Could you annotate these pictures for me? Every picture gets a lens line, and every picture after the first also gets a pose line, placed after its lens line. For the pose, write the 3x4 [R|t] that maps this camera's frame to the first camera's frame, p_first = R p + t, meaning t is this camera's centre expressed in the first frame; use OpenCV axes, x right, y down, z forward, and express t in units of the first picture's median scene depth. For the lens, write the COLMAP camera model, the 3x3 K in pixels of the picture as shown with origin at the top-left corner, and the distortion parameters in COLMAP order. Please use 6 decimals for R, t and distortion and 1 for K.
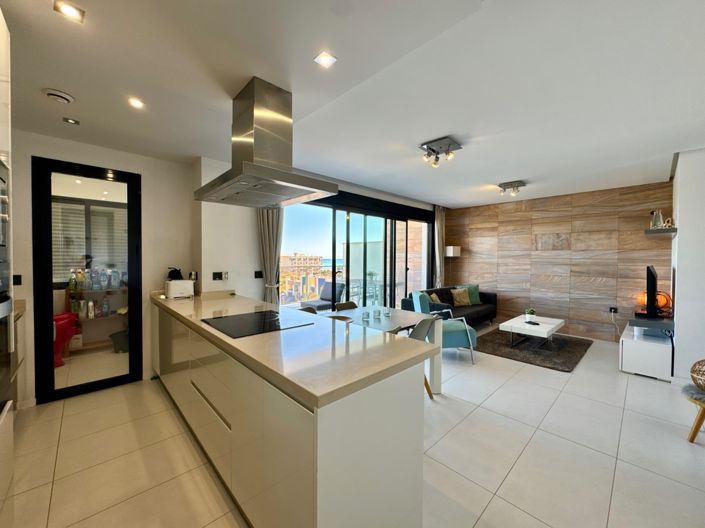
lens RADIAL K [[280.5, 0, 352.1], [0, 280.5, 263.5], [0, 0, 1]] dist [-0.004341, 0.000144]
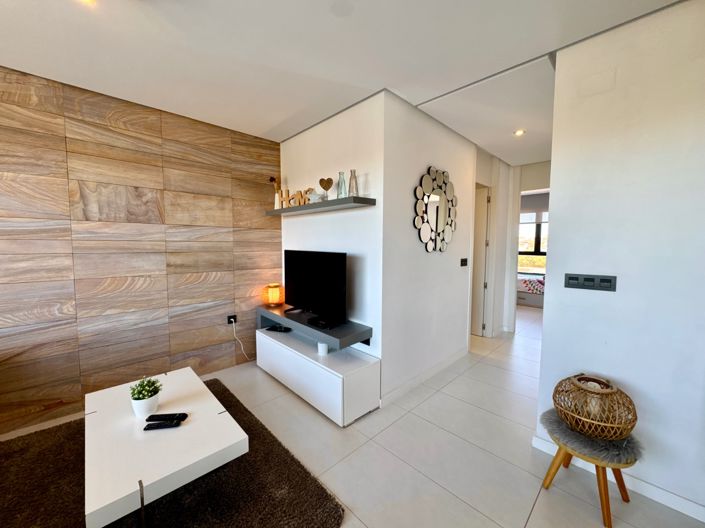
lens RADIAL K [[280.5, 0, 351.7], [0, 280.5, 263.4], [0, 0, 1]] dist [-0.004341, 0.000144]
pose [[-0.012535, -0.076161, 0.997017, 0.276808], [0.014961, 0.996969, 0.076345, -0.010678], [-0.999810, 0.015873, -0.011358, 0.706828]]
